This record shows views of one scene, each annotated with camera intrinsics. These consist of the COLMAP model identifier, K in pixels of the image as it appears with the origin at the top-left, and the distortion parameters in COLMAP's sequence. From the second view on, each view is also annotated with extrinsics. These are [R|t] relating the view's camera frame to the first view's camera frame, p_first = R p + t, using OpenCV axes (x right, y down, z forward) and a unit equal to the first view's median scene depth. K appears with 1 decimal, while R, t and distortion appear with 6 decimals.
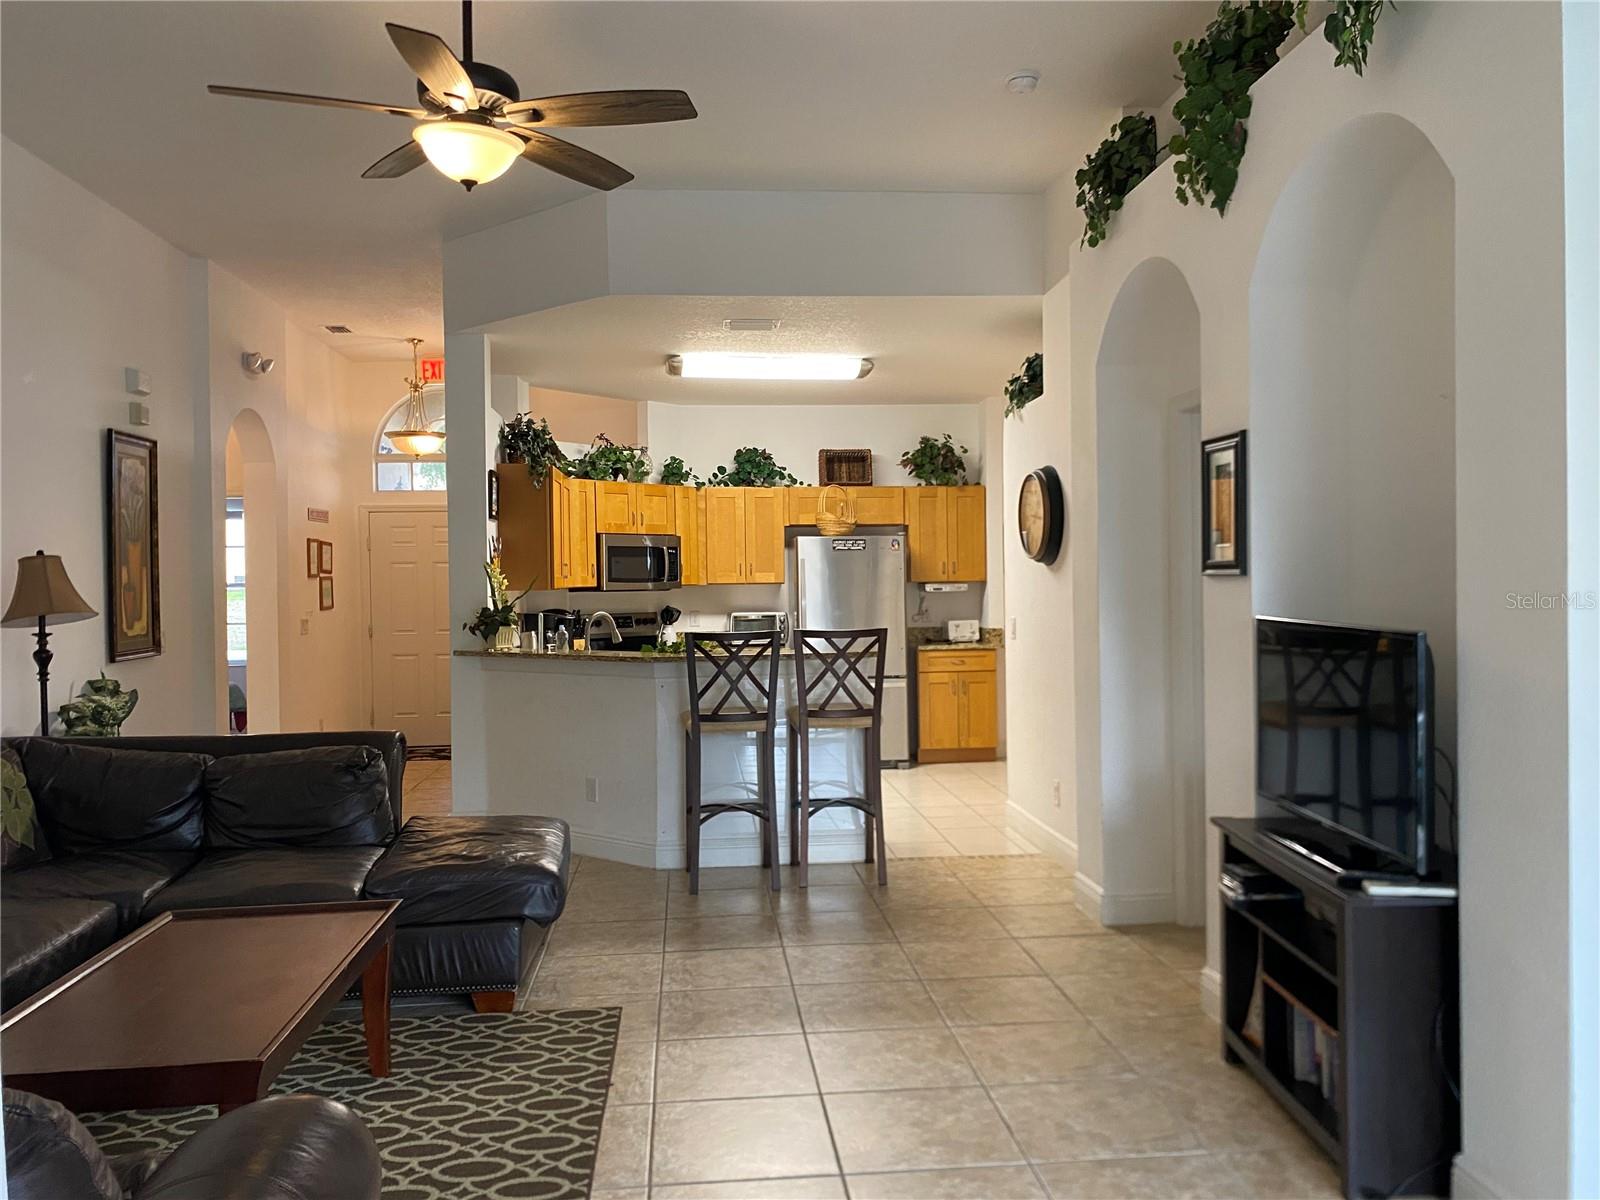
lens RADIAL K [[1216.4, 0, 817.2], [0, 1216.4, 603.3], [0, 0, 1]] dist [0.063381, -0.090711]
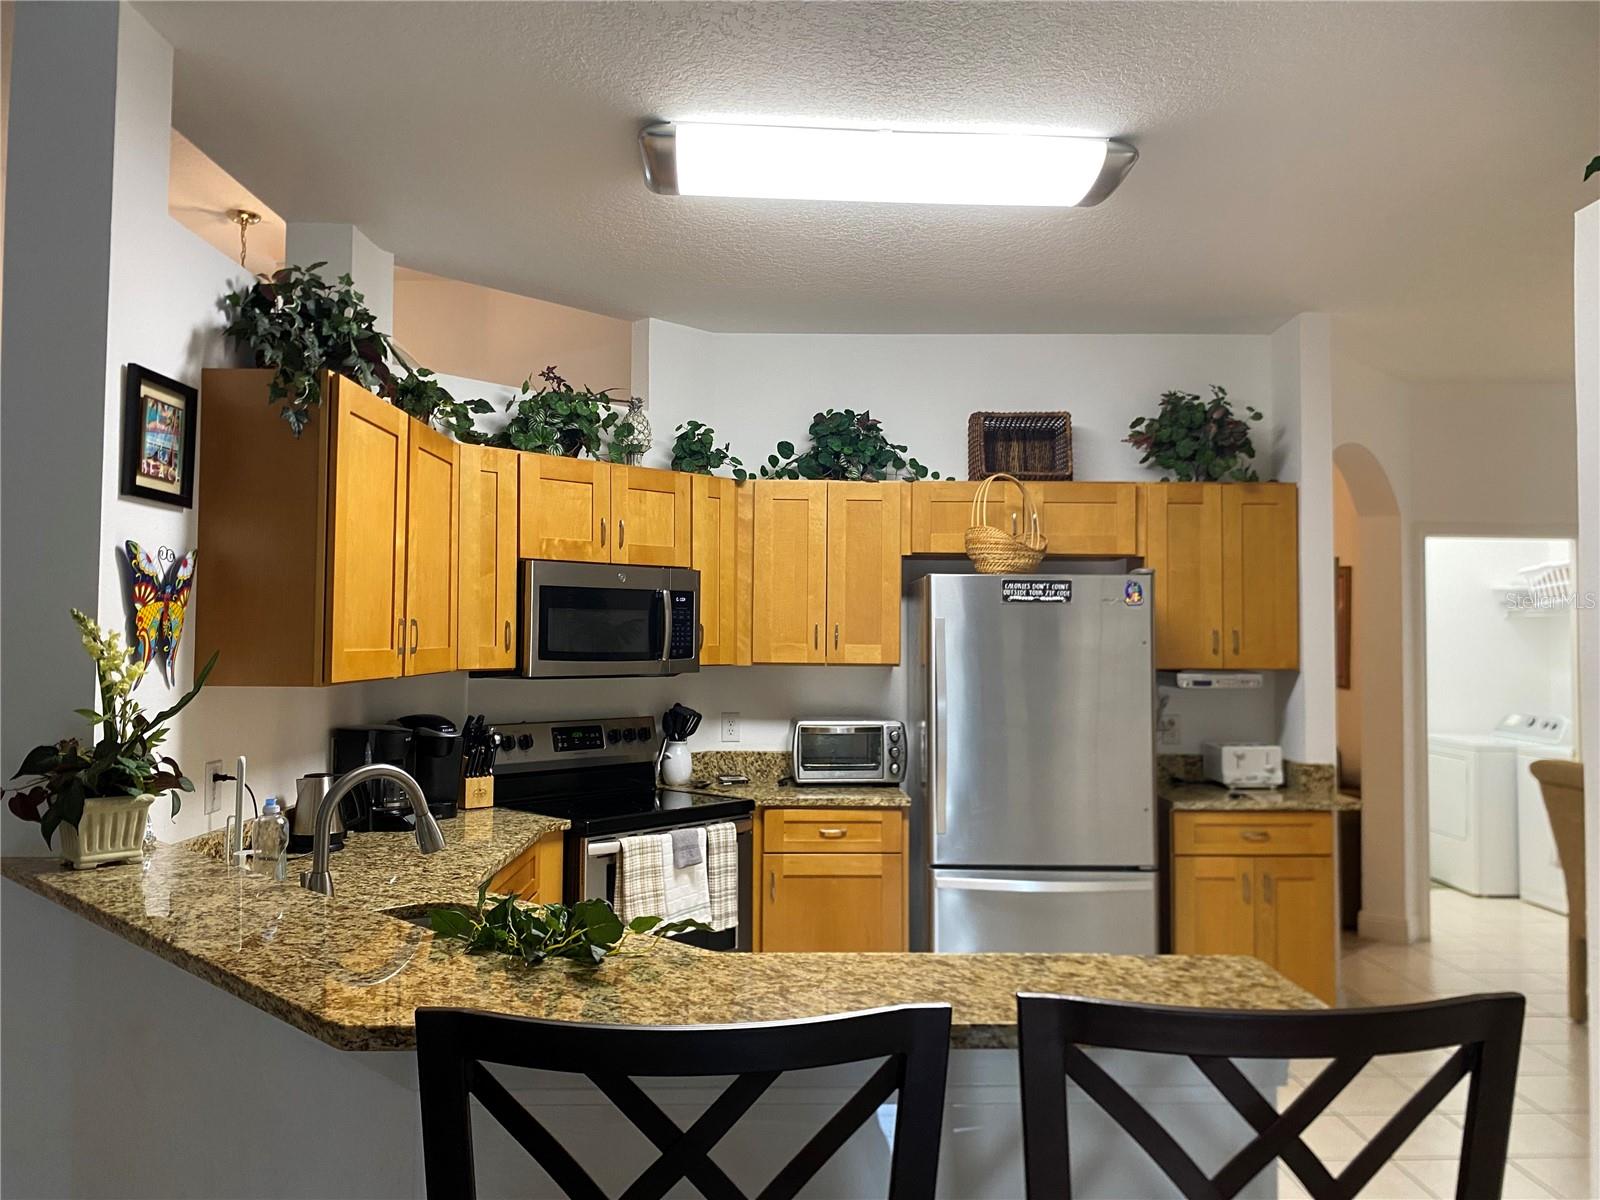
lens RADIAL K [[1216.4, 0, 812.4], [0, 1216.4, 590.6], [0, 0, 1]] dist [0.063381, -0.090711]
pose [[0.996319, 0.016050, -0.084203, -0.022092], [-0.021116, 0.997998, -0.059623, -0.017405], [0.083078, 0.061182, 0.994663, 0.503284]]
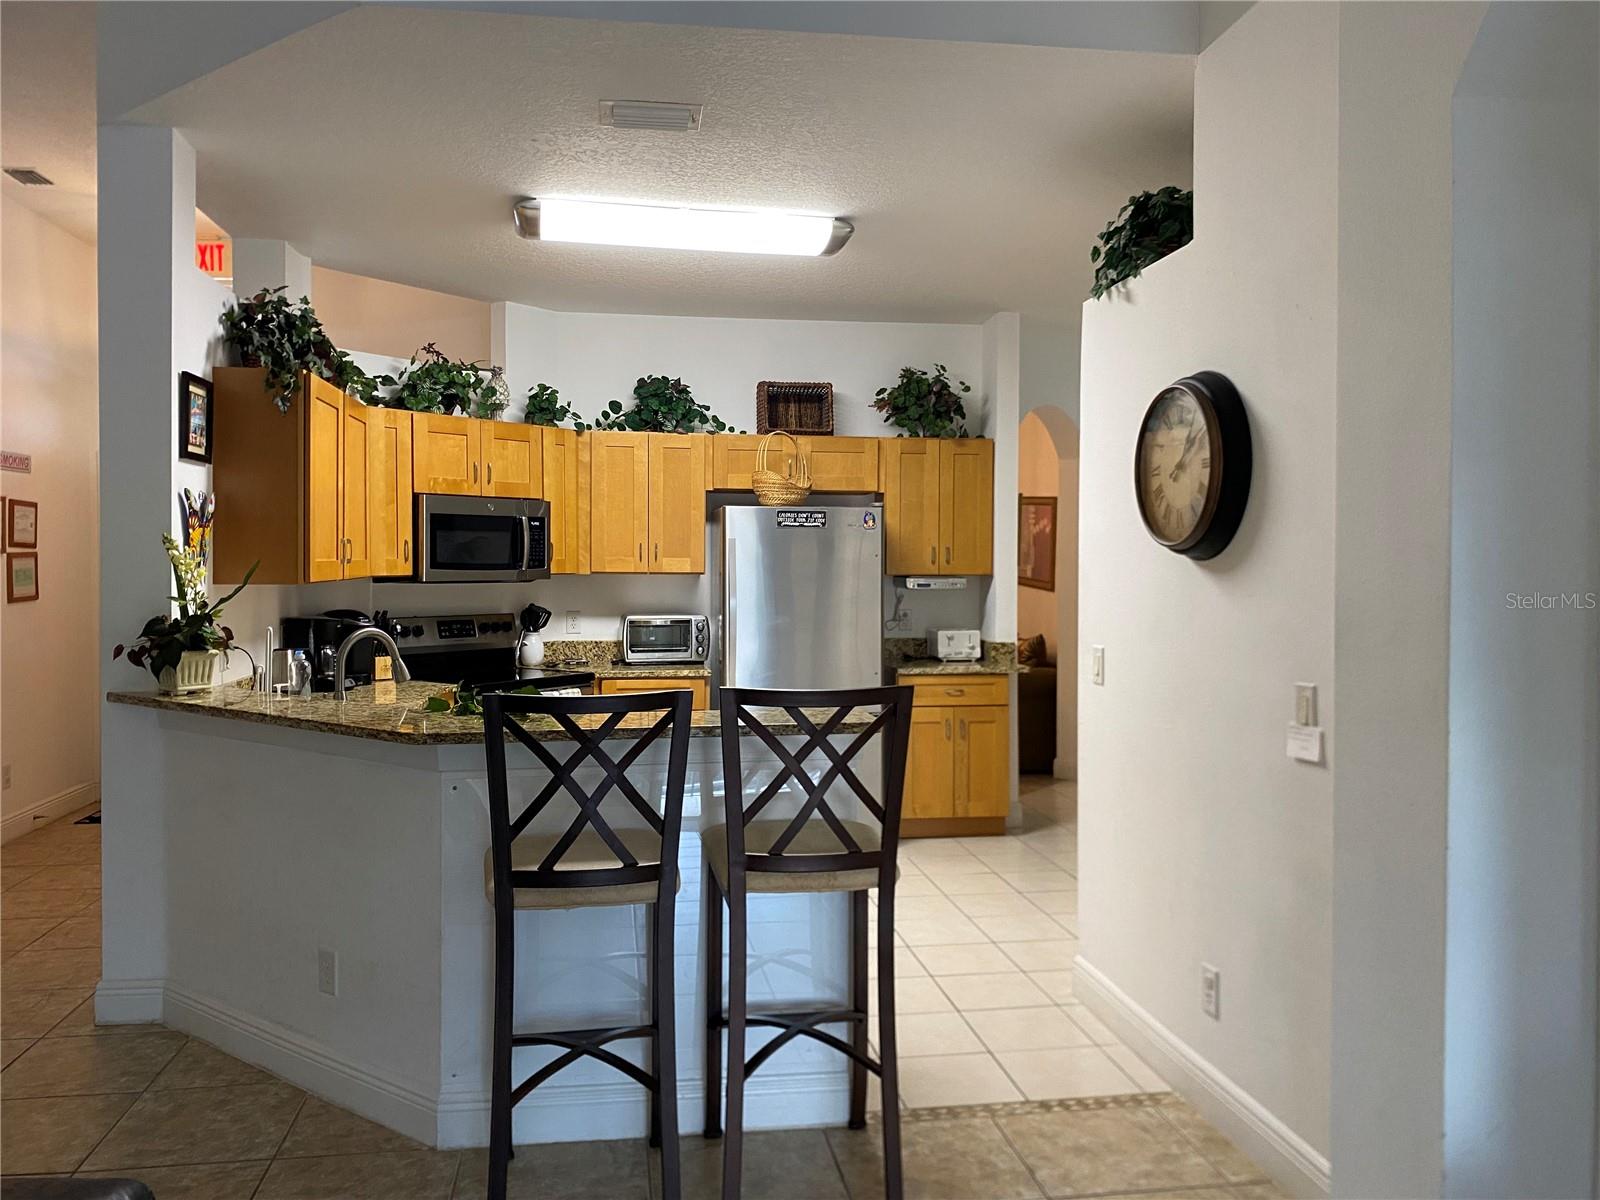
lens RADIAL K [[1216.4, 0, 811.3], [0, 1216.4, 585.5], [0, 0, 1]] dist [0.063381, -0.090711]
pose [[0.998090, 0.016389, 0.059561, -0.007779], [-0.016530, 0.999862, 0.001866, -0.012500], [-0.059522, -0.002847, 0.998223, 0.324064]]
